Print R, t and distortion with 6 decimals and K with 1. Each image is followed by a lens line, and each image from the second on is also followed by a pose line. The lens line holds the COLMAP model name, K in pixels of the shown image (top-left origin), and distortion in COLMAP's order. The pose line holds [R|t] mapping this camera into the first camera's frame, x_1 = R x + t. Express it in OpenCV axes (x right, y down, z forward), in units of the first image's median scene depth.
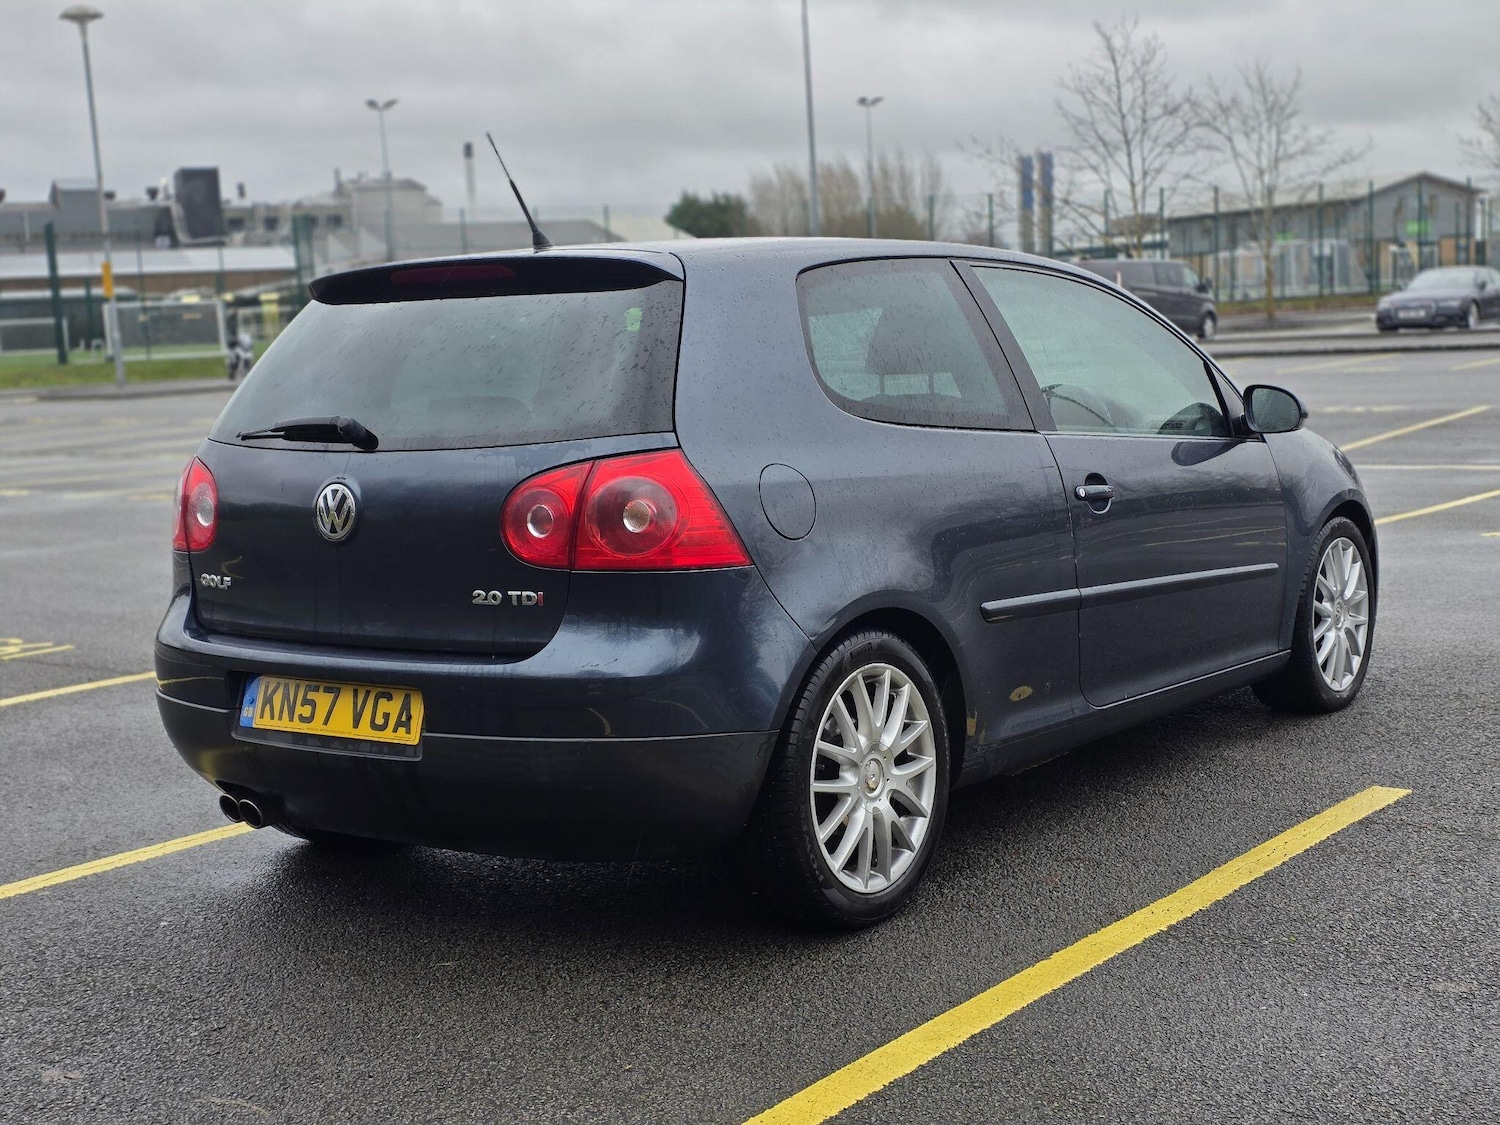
lens RADIAL K [[1933.0, 0, 796.3], [0, 1933.0, 555.7], [0, 0, 1]] dist [0.179666, -0.471356]
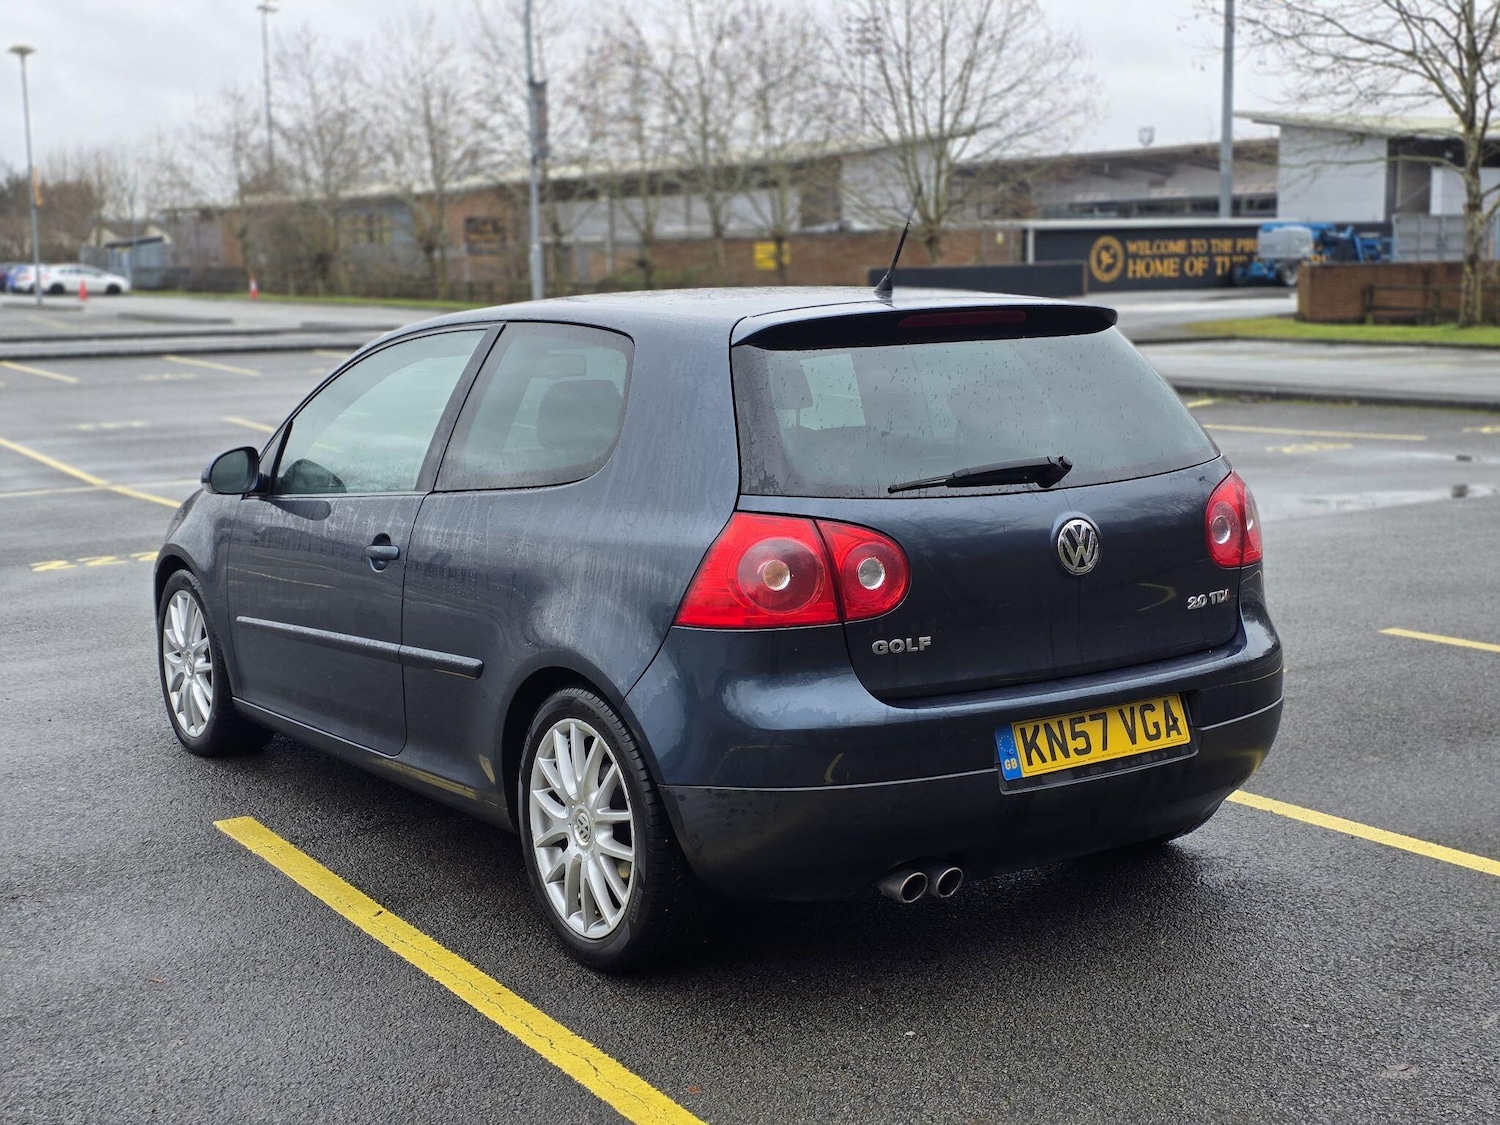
lens RADIAL K [[1922.4, 0, 751.1], [0, 1922.4, 520.6], [0, 0, 1]] dist [0.182199, -0.490317]
pose [[0.379407, -0.081707, 0.921615, -1.150799], [0.115198, 0.992514, 0.040568, -0.090419], [-0.918030, 0.090777, 0.385979, 0.699260]]
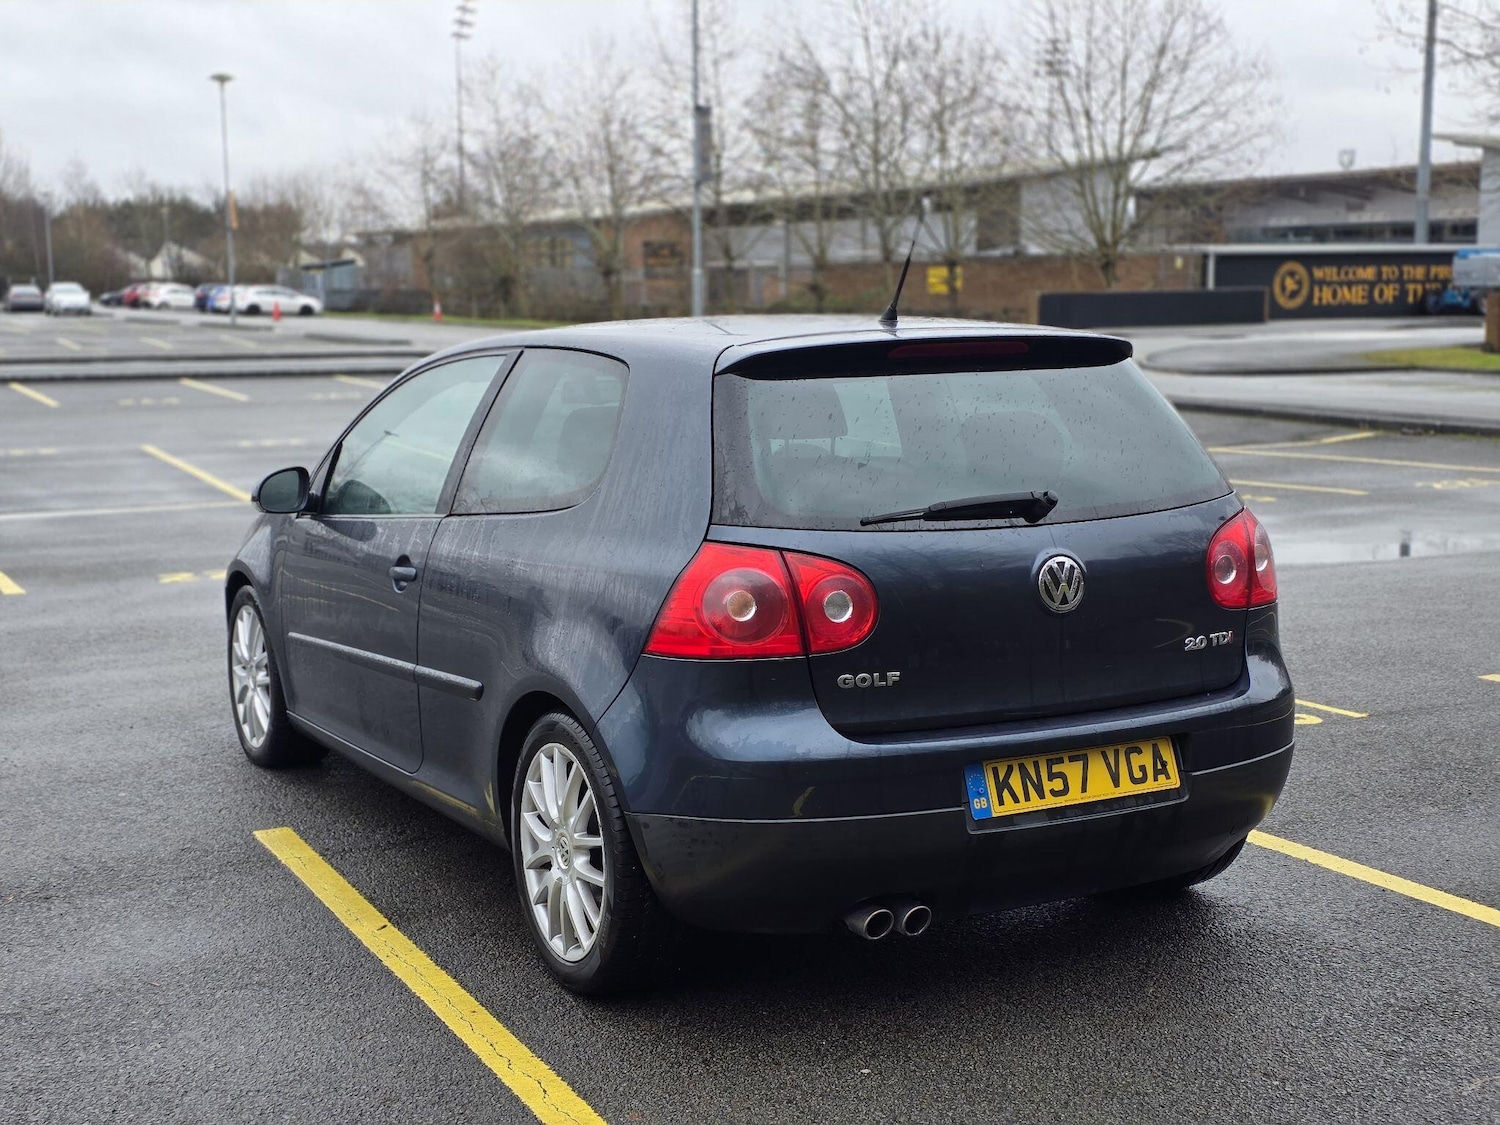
lens RADIAL K [[1917.9, 0, 727.7], [0, 1917.9, 565.4], [0, 0, 1]] dist [0.181636, -0.479879]
pose [[0.472610, -0.082299, 0.877420, -1.104646], [0.098234, 0.994345, 0.040353, -0.082711], [-0.875779, 0.067121, 0.478022, 0.616089]]
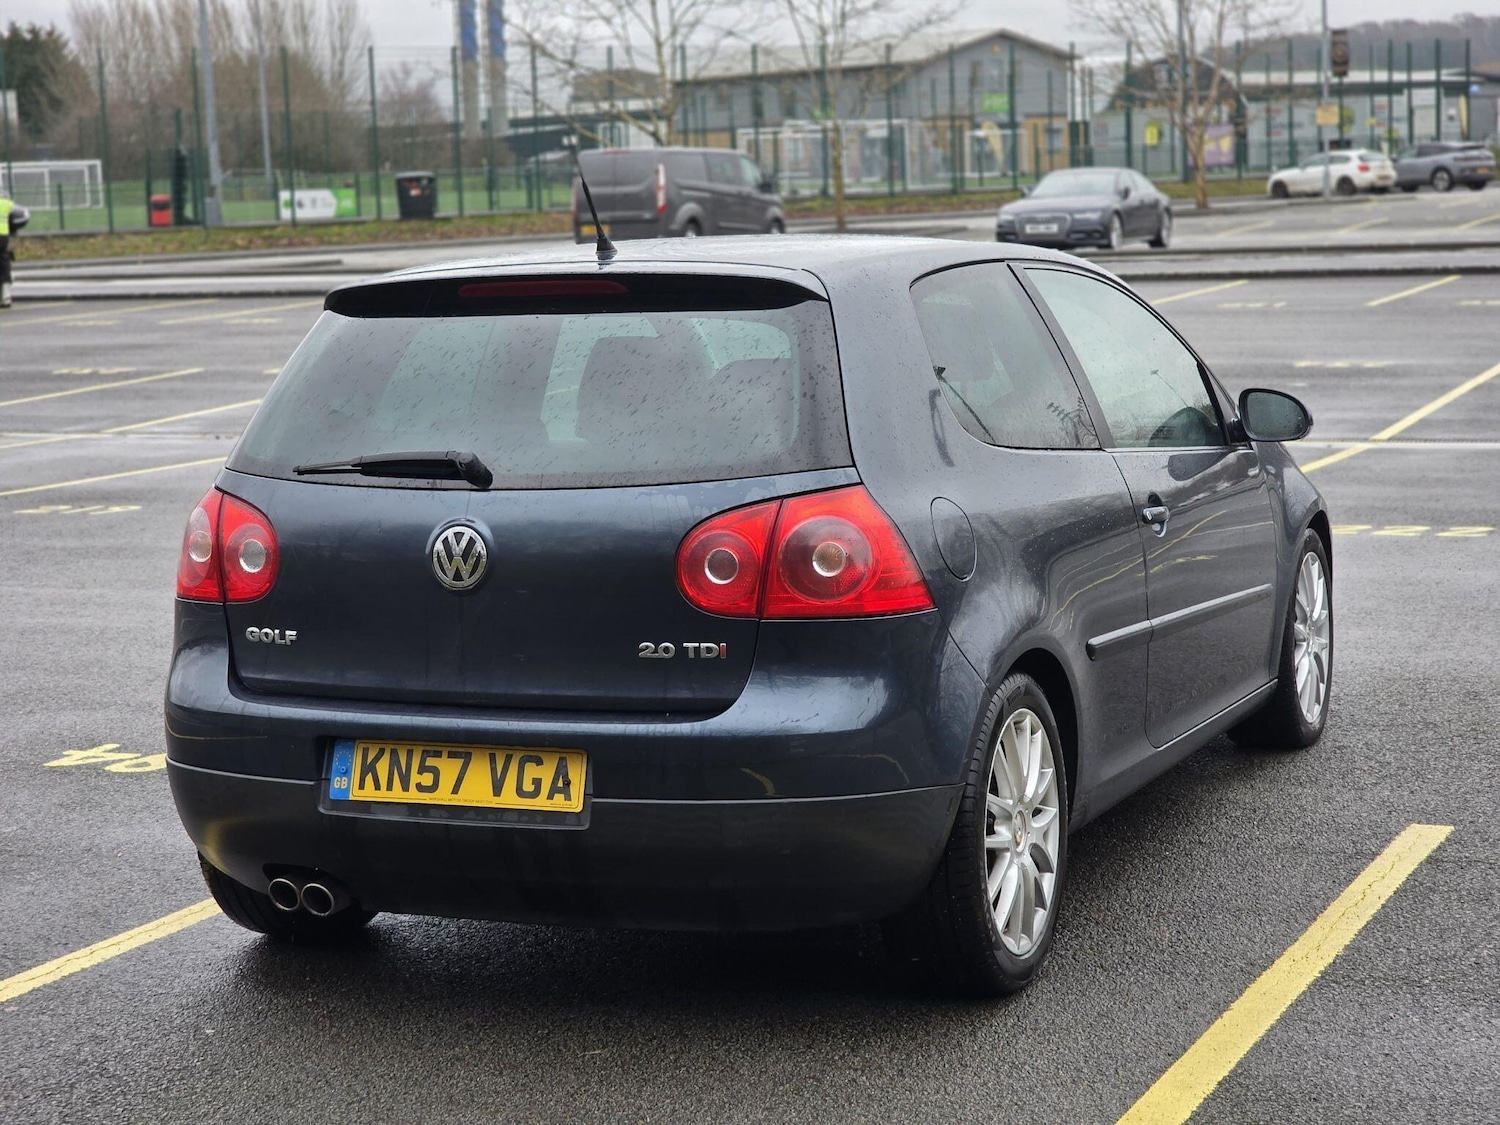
lens RADIAL K [[2752.0, 0, 745.0], [0, 2752.0, 523.1], [0, 0, 1]] dist [-0.129373, 1.539267]
pose [[0.976185, -0.013794, 0.216502, -0.351362], [0.015633, 0.999855, -0.006786, -0.025532], [-0.216377, 0.010009, 0.976259, -0.247699]]
